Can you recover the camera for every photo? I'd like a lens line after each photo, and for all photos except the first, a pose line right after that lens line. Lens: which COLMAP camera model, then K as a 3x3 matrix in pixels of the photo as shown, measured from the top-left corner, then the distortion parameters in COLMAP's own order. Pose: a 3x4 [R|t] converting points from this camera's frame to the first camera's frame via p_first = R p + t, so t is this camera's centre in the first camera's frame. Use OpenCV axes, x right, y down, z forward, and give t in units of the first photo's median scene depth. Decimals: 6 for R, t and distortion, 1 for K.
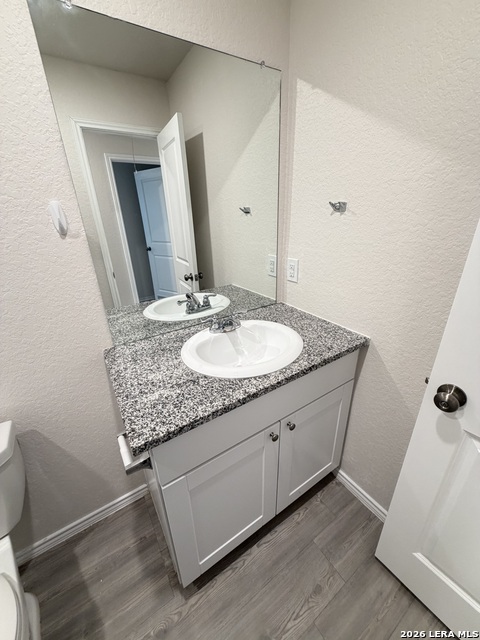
lens RADIAL K [[255.3, 0, 239.3], [0, 255.3, 317.4], [0, 0, 1]] dist [0.000370, 0.000225]
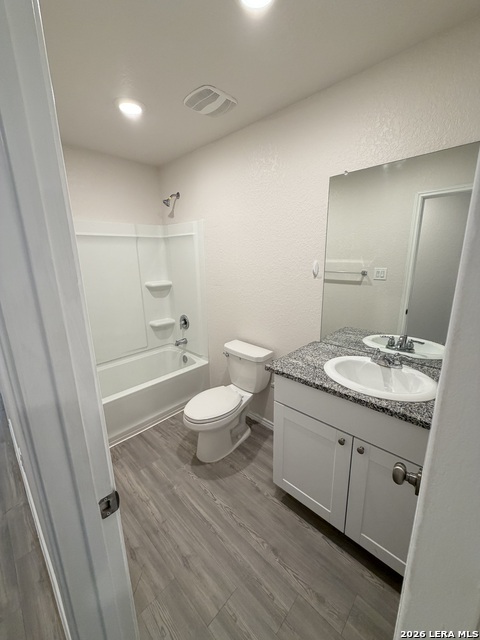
lens RADIAL K [[255.3, 0, 241.4], [0, 255.3, 317.5], [0, 0, 1]] dist [0.000370, 0.000225]
pose [[0.233201, 0.246747, -0.940602, 0.956292], [-0.366933, 0.918095, 0.149871, -0.096109], [0.900543, 0.310188, 0.304641, -0.029348]]
